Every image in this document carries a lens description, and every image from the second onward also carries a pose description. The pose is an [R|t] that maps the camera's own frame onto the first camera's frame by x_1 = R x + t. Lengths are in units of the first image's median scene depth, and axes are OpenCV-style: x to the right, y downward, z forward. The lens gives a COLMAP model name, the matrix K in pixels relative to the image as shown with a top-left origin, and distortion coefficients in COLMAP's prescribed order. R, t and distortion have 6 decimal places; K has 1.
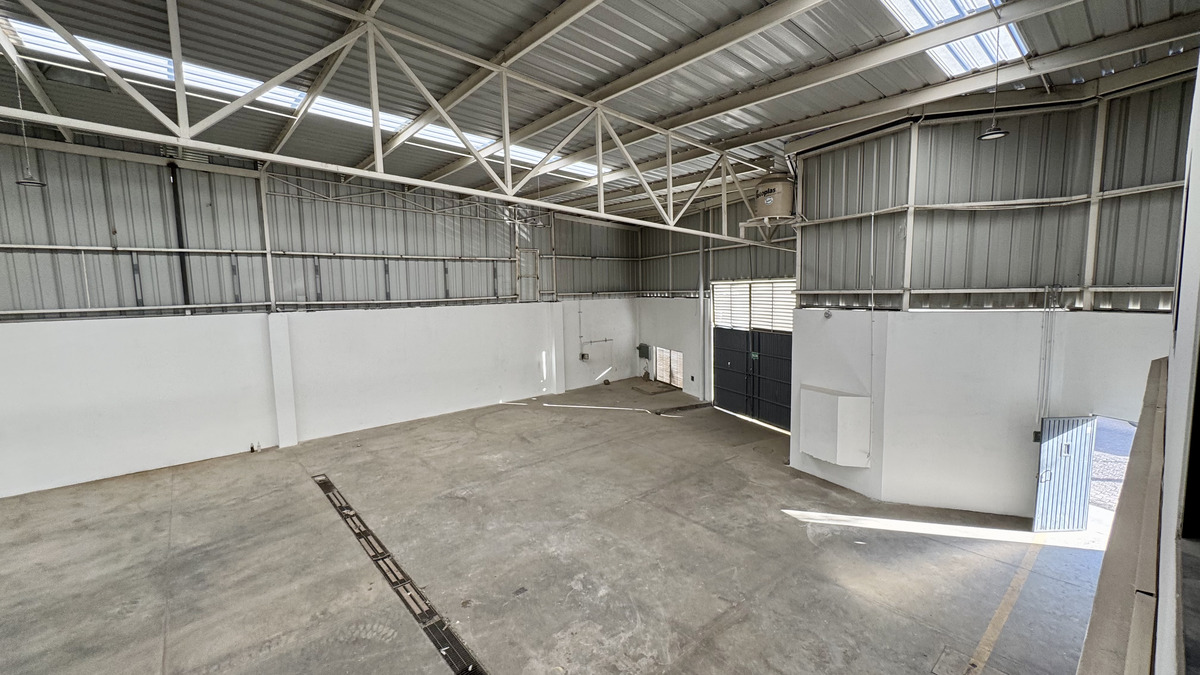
lens RADIAL K [[480.1, 0, 600.0], [0, 480.1, 337.5], [0, 0, 1]] dist [-0.001983, -0.000052]
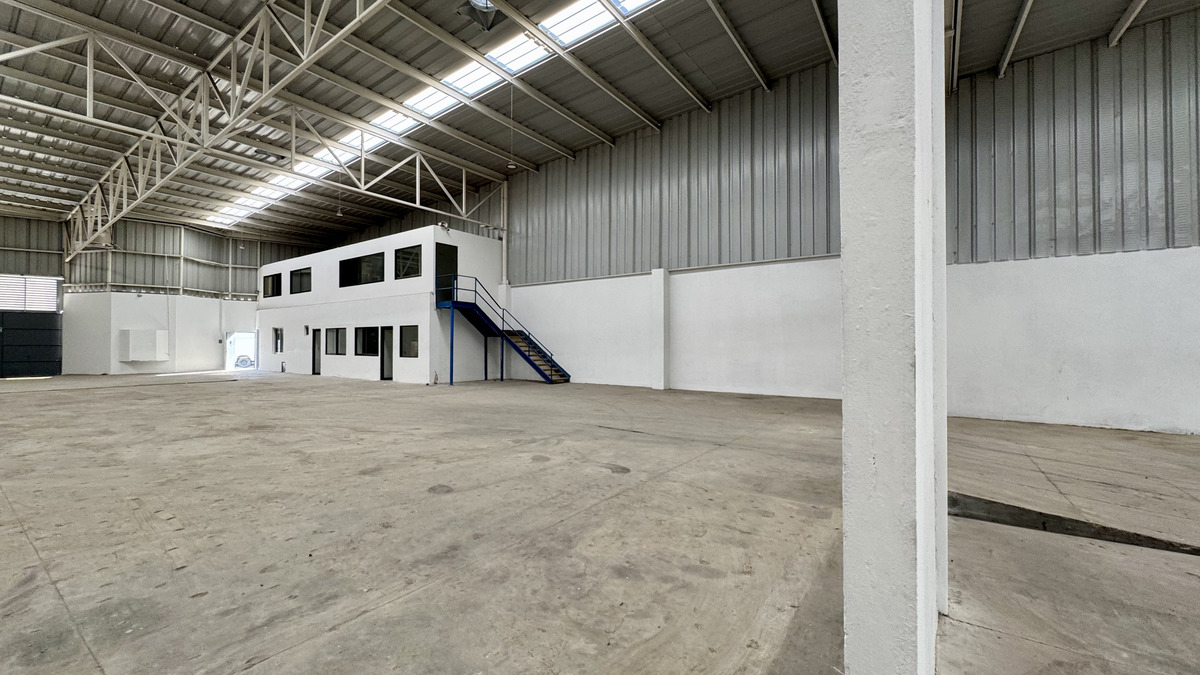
lens RADIAL K [[481.6, 0, 600.0], [0, 481.6, 337.5], [0, 0, 1]] dist [-0.003585, 0.000174]
pose [[-0.243109, 0.028832, 0.969571, -1.888062], [0.101999, 0.994776, -0.004006, 0.321290], [-0.964621, 0.097921, -0.244779, -0.408760]]
